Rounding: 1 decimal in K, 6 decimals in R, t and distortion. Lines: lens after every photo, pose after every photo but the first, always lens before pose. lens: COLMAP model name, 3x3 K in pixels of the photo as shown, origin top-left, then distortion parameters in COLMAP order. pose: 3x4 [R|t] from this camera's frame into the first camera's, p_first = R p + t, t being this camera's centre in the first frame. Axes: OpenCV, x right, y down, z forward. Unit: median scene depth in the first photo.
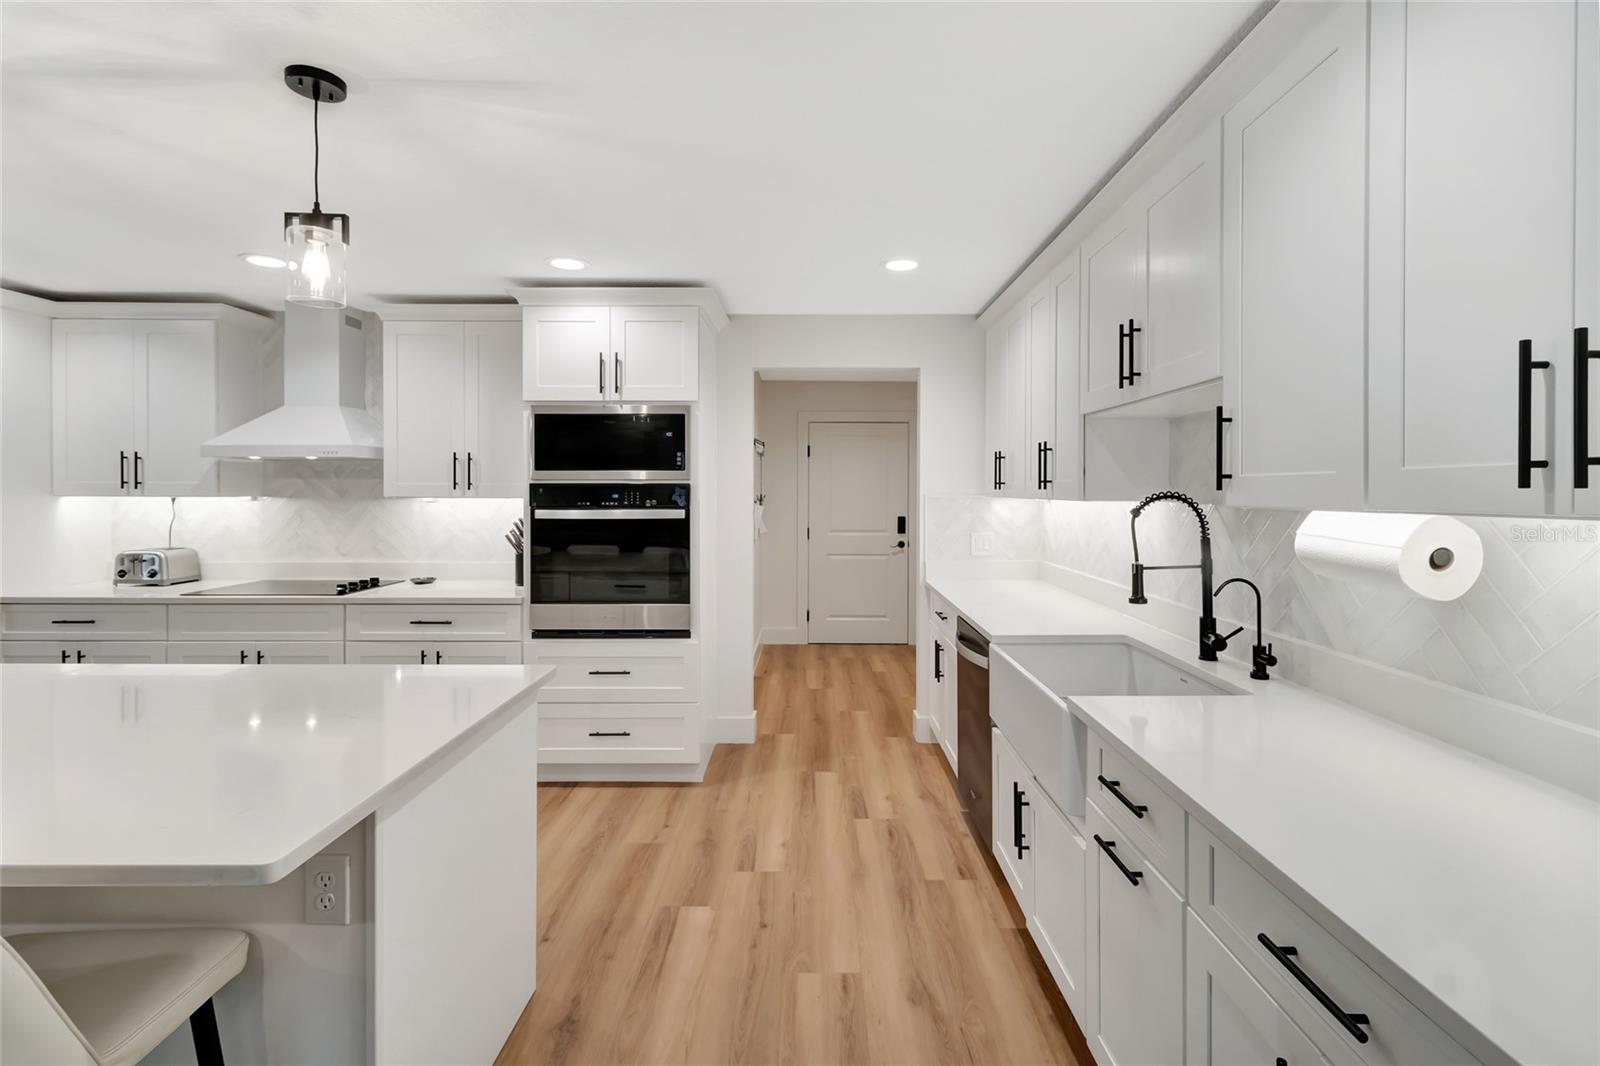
lens RADIAL K [[738.5, 0, 806.9], [0, 738.5, 488.0], [0, 0, 1]] dist [0.001161, -0.000208]
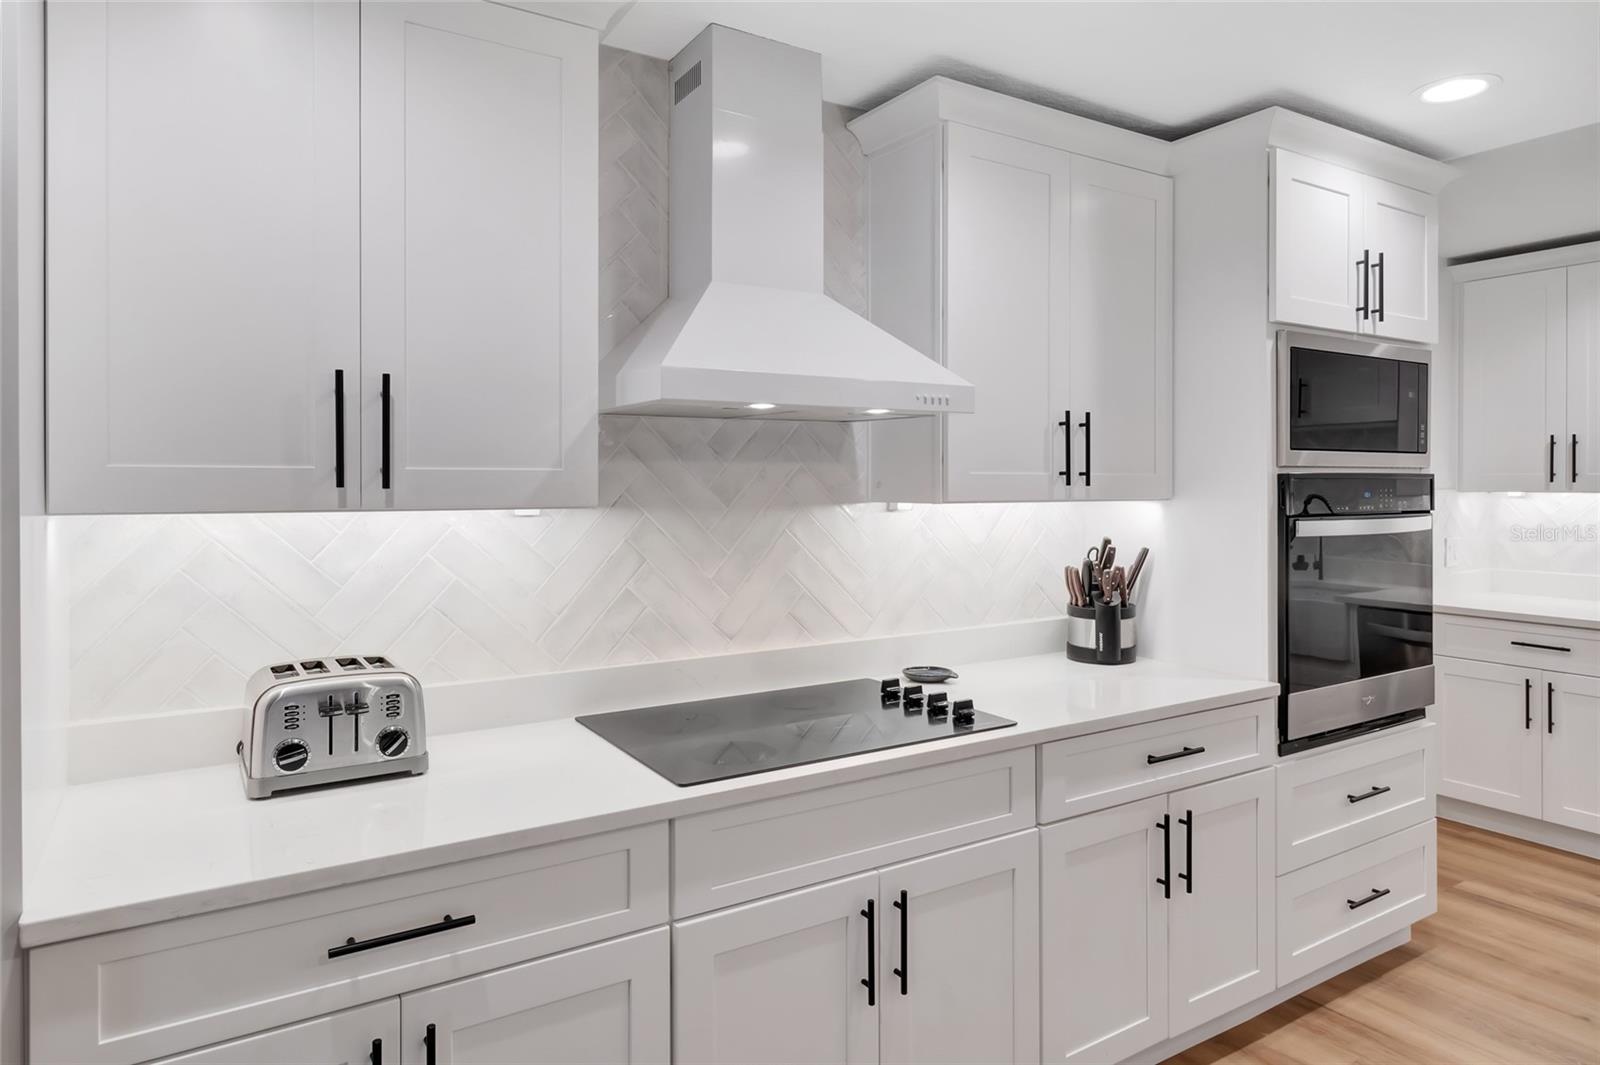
lens RADIAL K [[970.1, 0, 805.4], [0, 970.1, 486.7], [0, 0, 1]] dist [-0.000190, 0.000184]
pose [[0.845207, -0.004874, 0.534417, -1.053082], [0.001542, 0.999976, 0.006682, -0.001741], [-0.534437, -0.004823, 0.845194, 0.582113]]
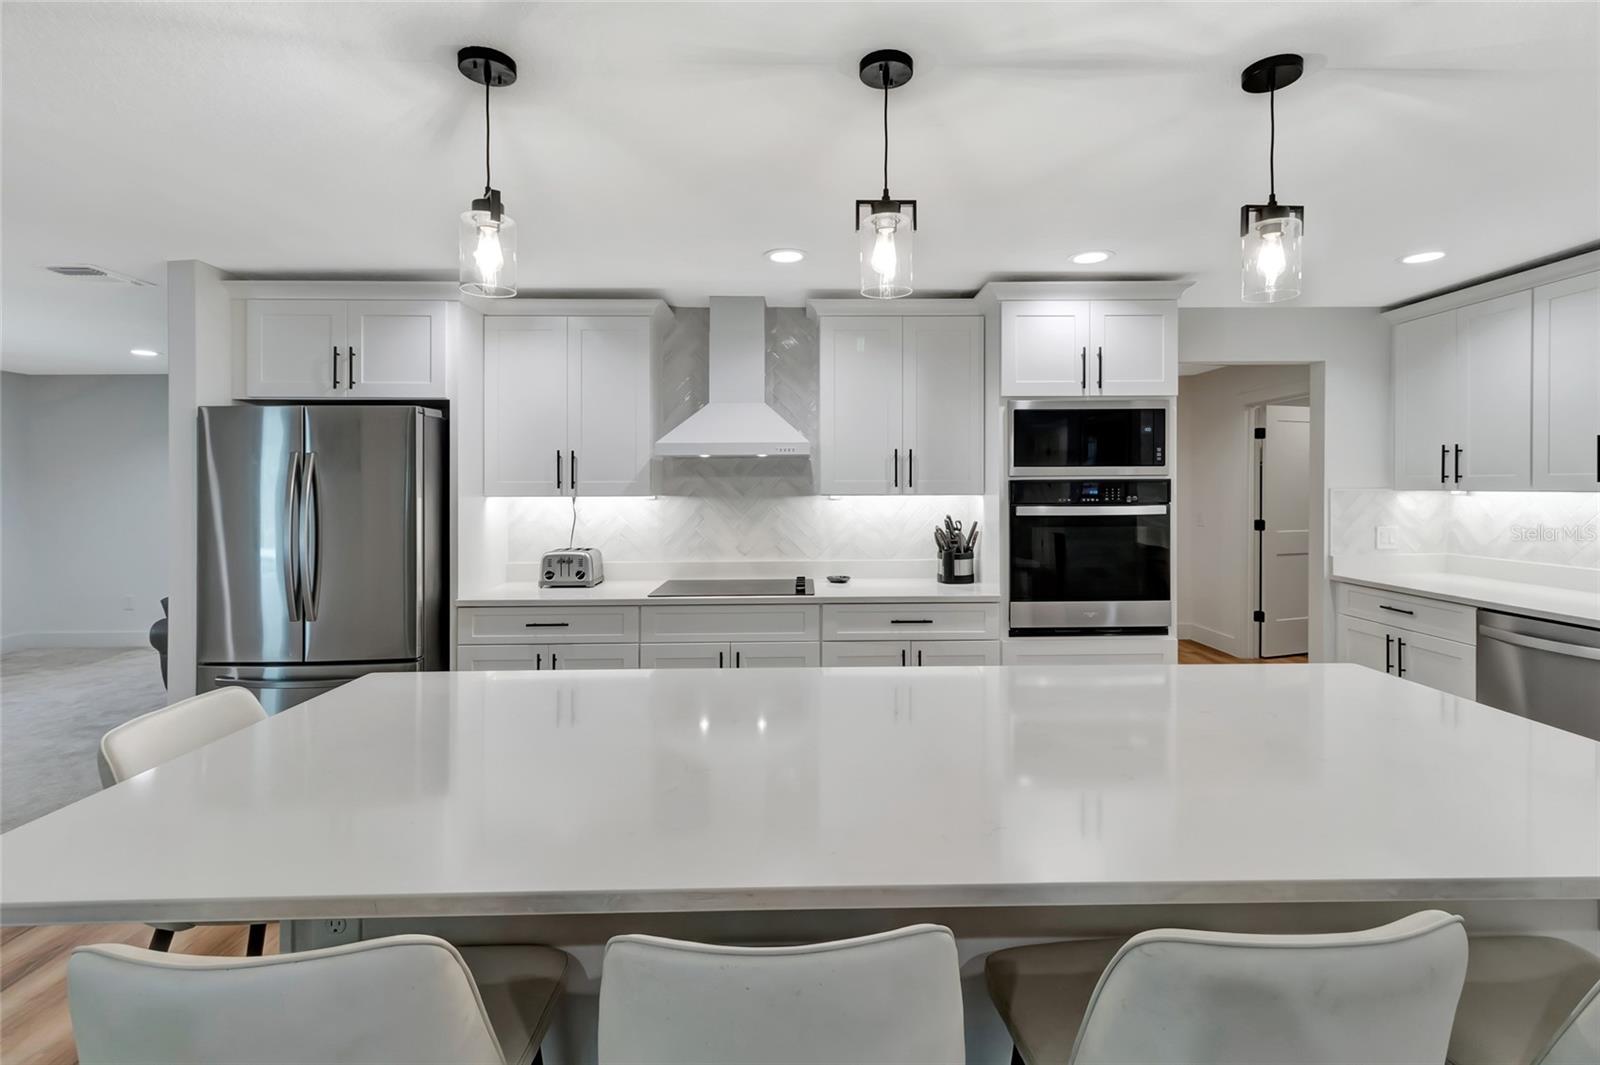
lens RADIAL K [[738.5, 0, 806.9], [0, 738.5, 487.5], [0, 0, 1]] dist [0.001161, -0.000208]
pose [[0.999789, -0.006872, 0.019377, -0.661846], [0.006734, 0.999951, 0.007209, -0.005365], [-0.019425, -0.007077, 0.999786, 0.018338]]
